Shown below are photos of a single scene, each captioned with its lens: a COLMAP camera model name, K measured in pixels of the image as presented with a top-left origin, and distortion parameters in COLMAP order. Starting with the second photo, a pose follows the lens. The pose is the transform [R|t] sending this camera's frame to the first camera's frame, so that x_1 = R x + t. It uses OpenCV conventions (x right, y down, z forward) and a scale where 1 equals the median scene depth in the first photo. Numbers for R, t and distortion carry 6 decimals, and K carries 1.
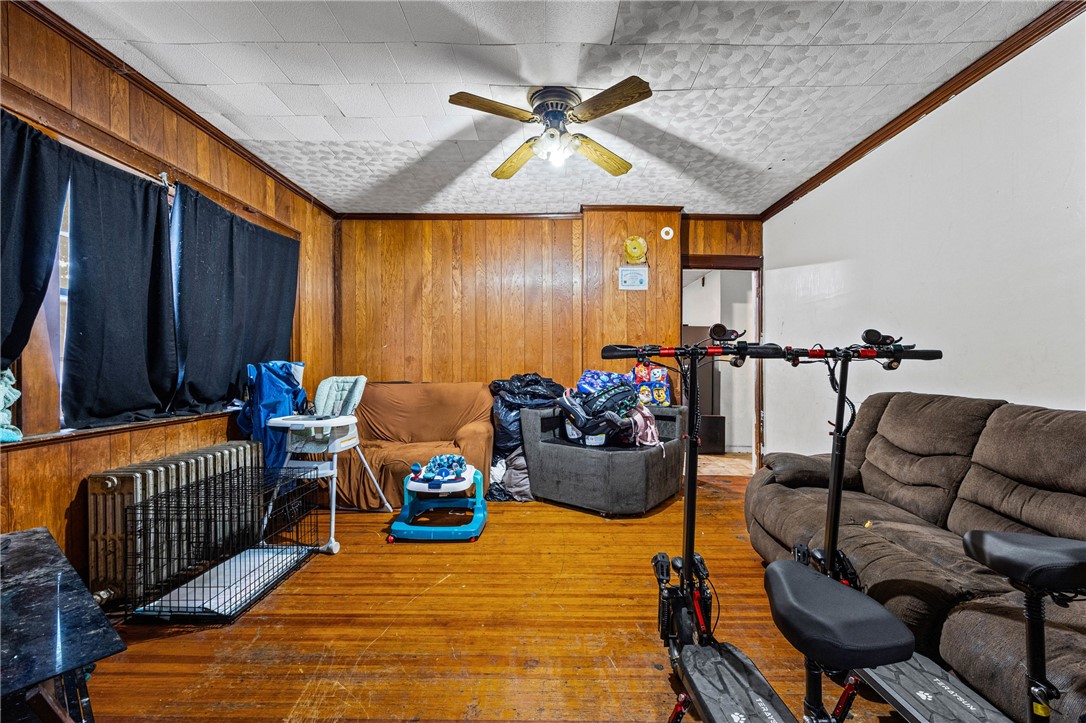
lens RADIAL K [[432.0, 0, 543.0], [0, 432.0, 361.5], [0, 0, 1]] dist [0.000448, 0.000131]
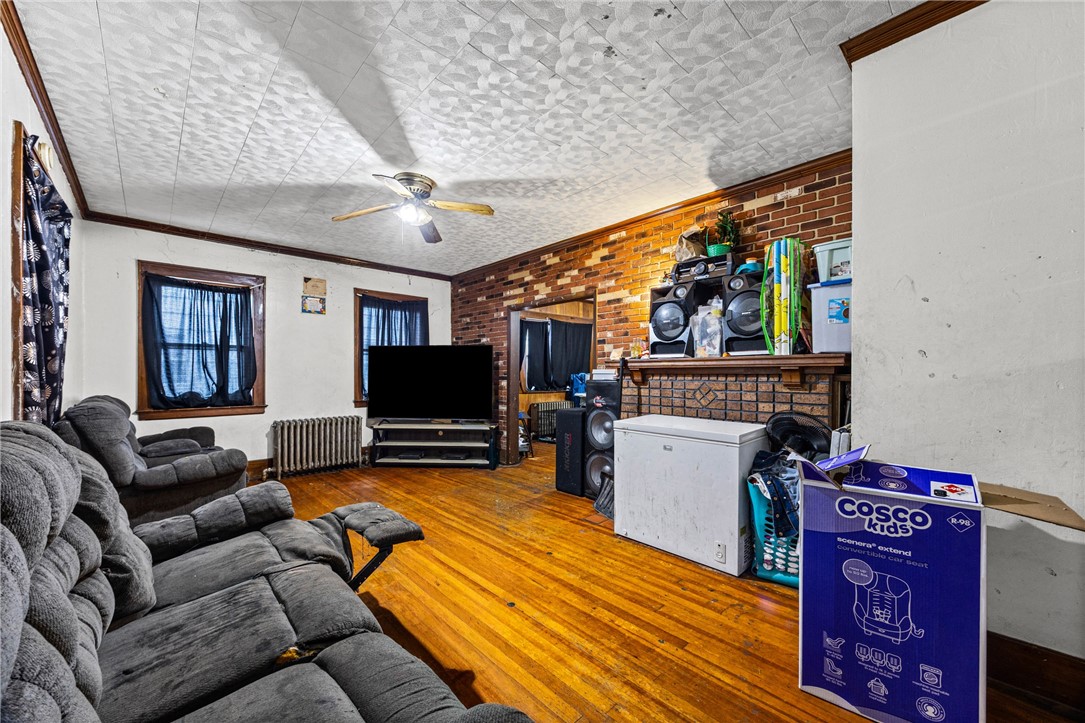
lens RADIAL K [[431.6, 0, 542.5], [0, 431.6, 361.5], [0, 0, 1]] dist [0.000448, 0.000131]
pose [[0.670606, -0.027623, -0.741300, 1.399080], [0.011633, 0.999575, -0.026724, -0.006227], [0.741723, 0.009298, 0.670642, -1.124248]]
